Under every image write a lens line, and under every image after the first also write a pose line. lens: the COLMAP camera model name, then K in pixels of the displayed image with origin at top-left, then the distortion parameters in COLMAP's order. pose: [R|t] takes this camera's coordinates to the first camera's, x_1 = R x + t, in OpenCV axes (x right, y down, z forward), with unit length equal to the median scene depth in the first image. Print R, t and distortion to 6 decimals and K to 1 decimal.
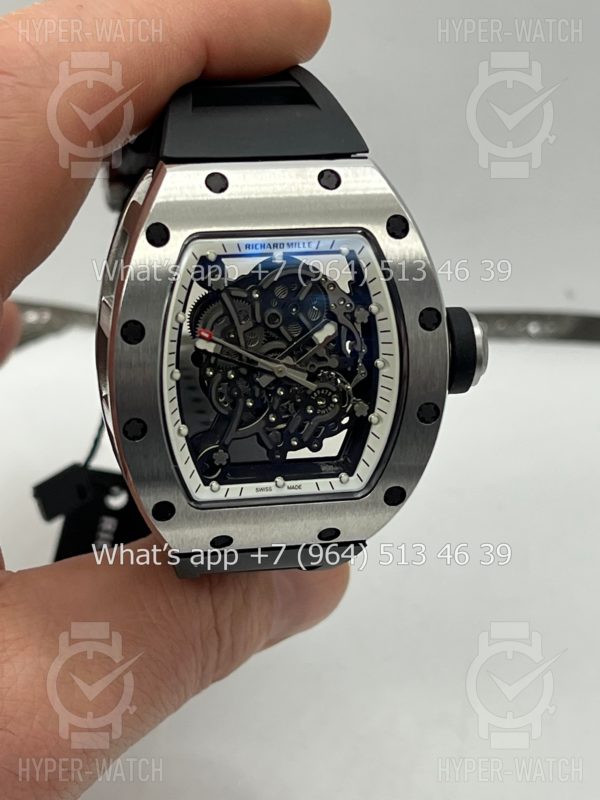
lens RADIAL K [[1892.8, 0, 300.0], [0, 1892.8, 400.0], [0, 0, 1]] dist [0.179223, -0.162615]
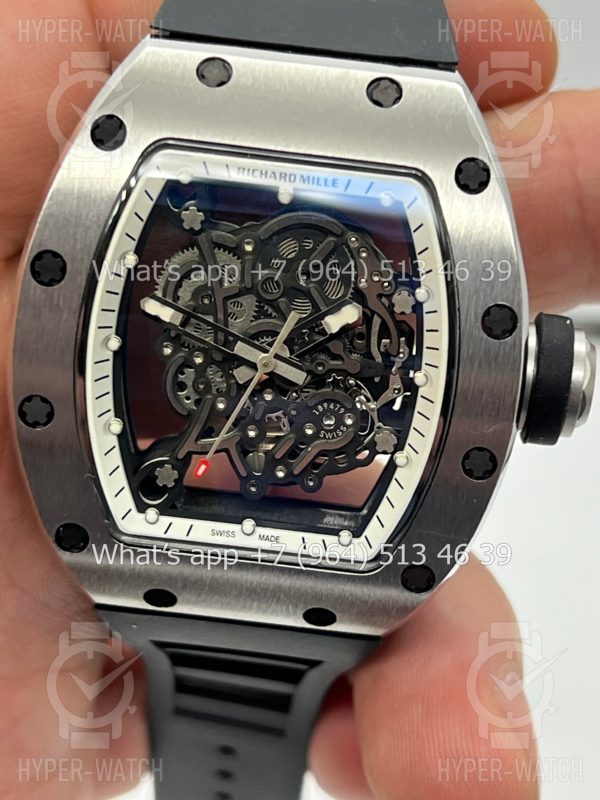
lens RADIAL K [[1892.8, 0, 300.0], [0, 1892.8, 400.0], [0, 0, 1]] dist [0.179223, -0.162615]
pose [[0.964315, 0.163839, -0.207977, 0.141432], [-0.169044, 0.985581, -0.007384, 0.000434], [0.203768, 0.042278, 0.978106, 0.340128]]
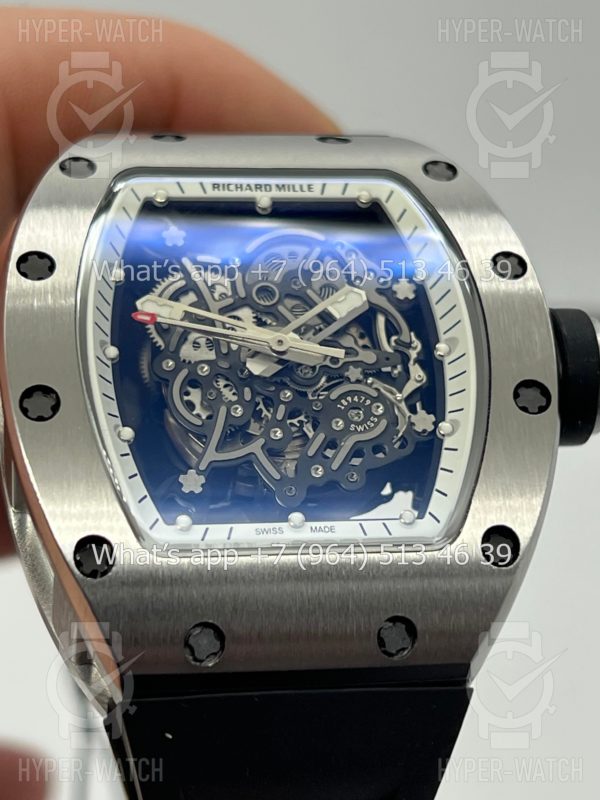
lens RADIAL K [[1892.8, 0, 300.0], [0, 1892.8, 400.0], [0, 0, 1]] dist [0.179223, -0.162615]
pose [[0.993034, -0.115215, -0.024693, 0.009081], [0.067421, 0.727447, -0.682844, 0.415424], [0.096637, 0.676422, 0.730147, 0.552944]]
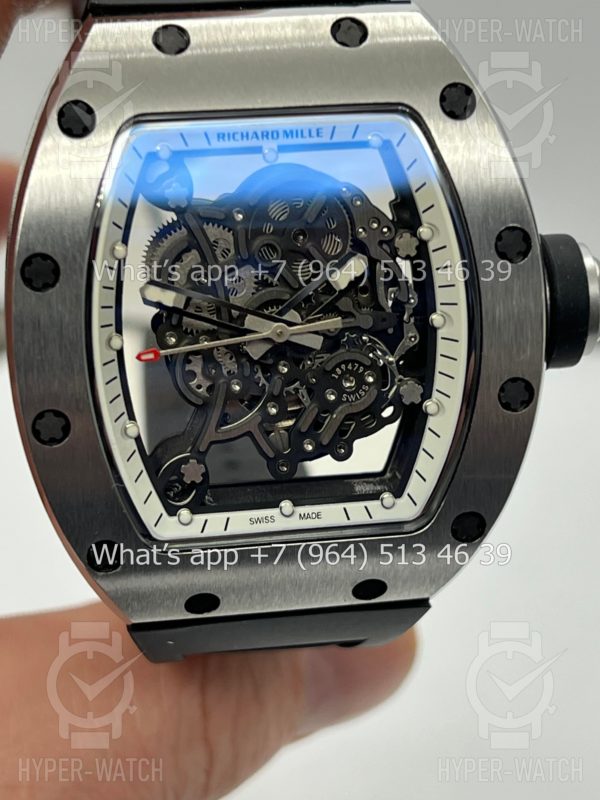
lens RADIAL K [[1892.8, 0, 300.0], [0, 1892.8, 400.0], [0, 0, 1]] dist [0.179223, -0.162615]
pose [[0.996993, -0.026173, -0.072942, 0.041923], [0.022894, 0.998705, -0.045431, 0.036068], [0.074036, 0.043624, 0.996301, 0.358762]]
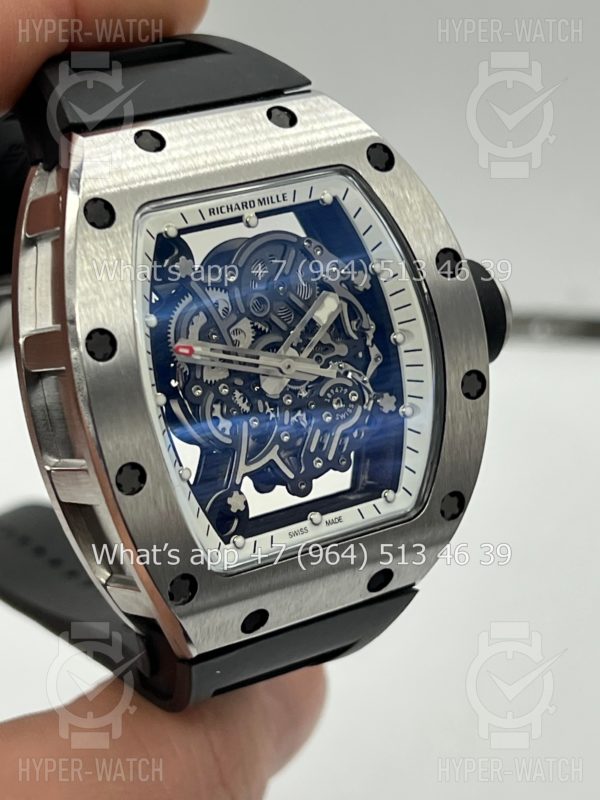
lens RADIAL K [[1892.8, 0, 300.0], [0, 1892.8, 400.0], [0, 0, 1]] dist [0.179223, -0.162615]
pose [[0.938287, -0.224180, 0.263366, -0.203837], [0.265541, 0.954845, -0.133262, 0.097212], [-0.221599, 0.194972, 0.955447, 0.278953]]
